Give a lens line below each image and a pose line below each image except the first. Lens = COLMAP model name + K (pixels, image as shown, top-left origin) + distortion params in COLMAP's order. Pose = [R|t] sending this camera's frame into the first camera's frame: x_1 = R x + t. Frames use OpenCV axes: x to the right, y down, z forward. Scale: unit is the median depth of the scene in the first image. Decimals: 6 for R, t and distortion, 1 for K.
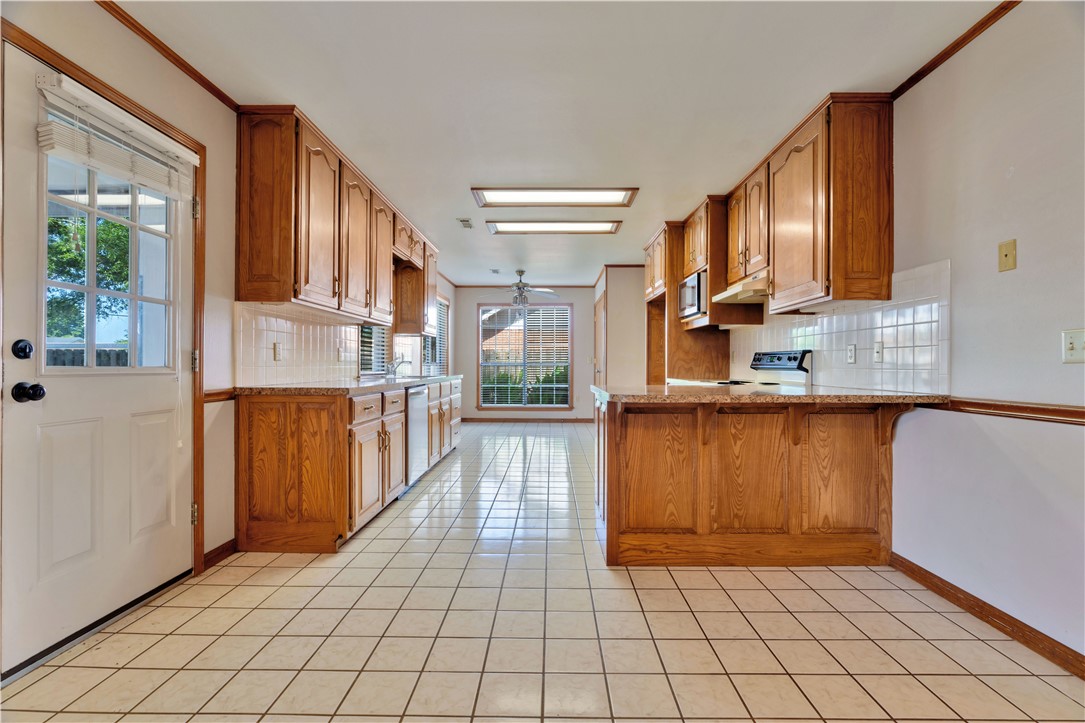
lens RADIAL K [[487.3, 0, 547.8], [0, 487.3, 363.0], [0, 0, 1]] dist [-0.008973, 0.000366]
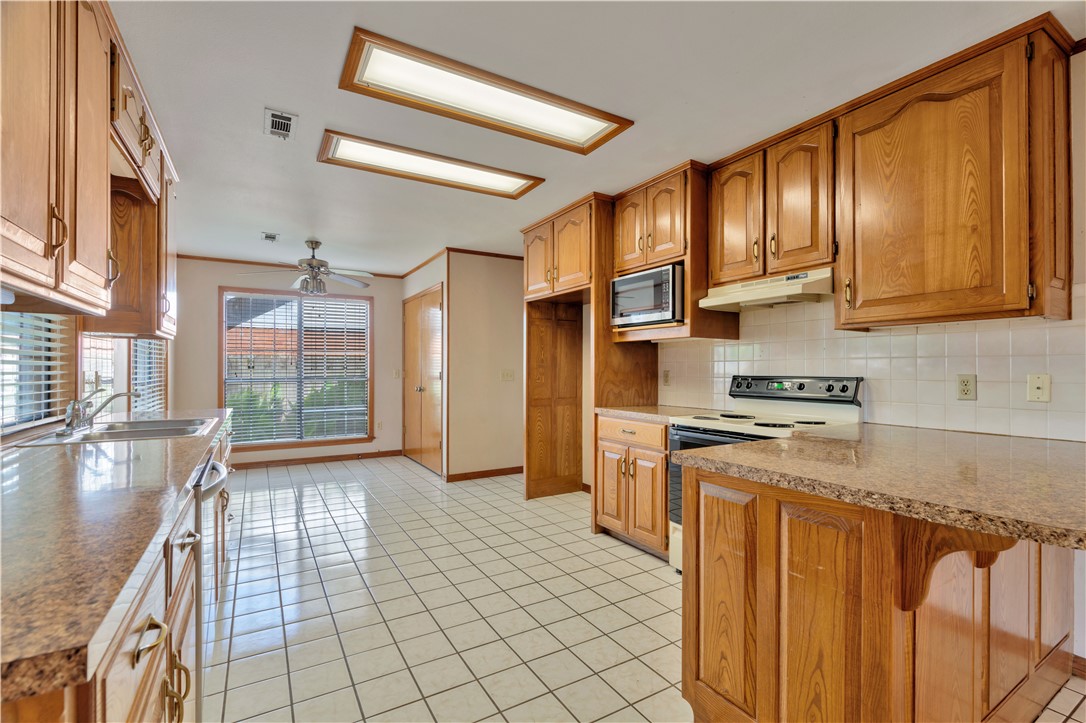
lens RADIAL K [[487.8, 0, 548.3], [0, 487.8, 363.0], [0, 0, 1]] dist [-0.008973, 0.000366]
pose [[0.856467, 0.003305, 0.516190, -0.189651], [-0.000320, 0.999983, -0.005872, -0.031004], [-0.516201, 0.004864, 0.856454, 0.412560]]
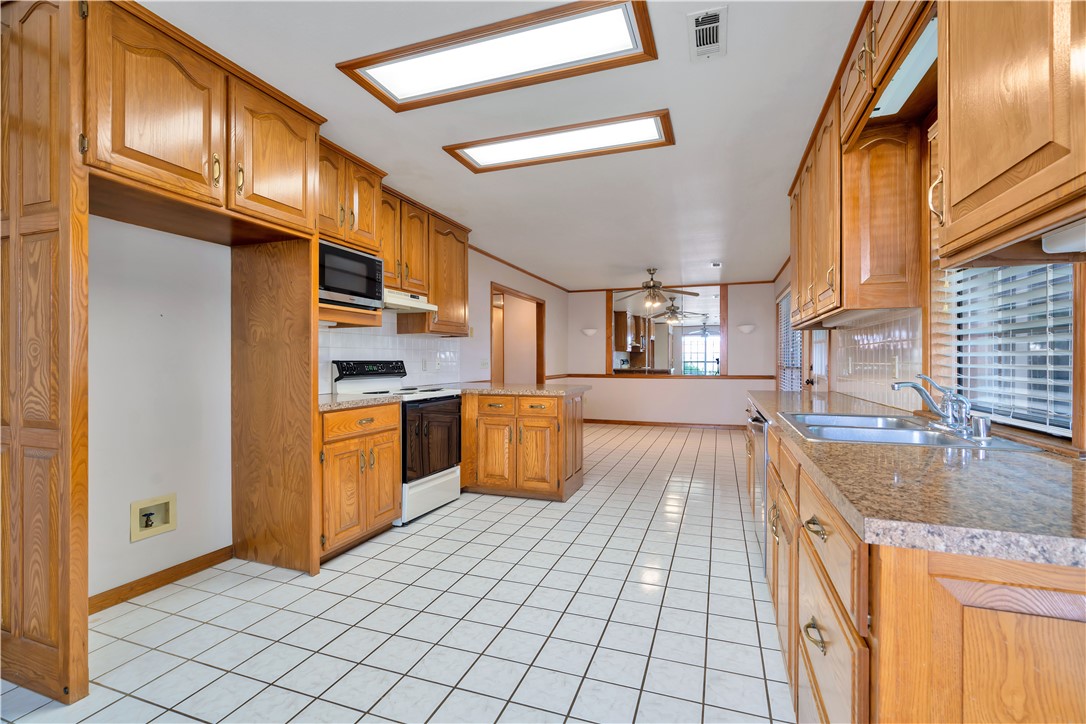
lens RADIAL K [[487.8, 0, 548.3], [0, 487.8, 363.5], [0, 0, 1]] dist [-0.008973, 0.000366]
pose [[-0.944666, 0.001511, 0.328031, -0.175424], [0.002276, 0.999996, 0.001949, -0.015346], [-0.328027, 0.002587, -0.944665, 1.421268]]
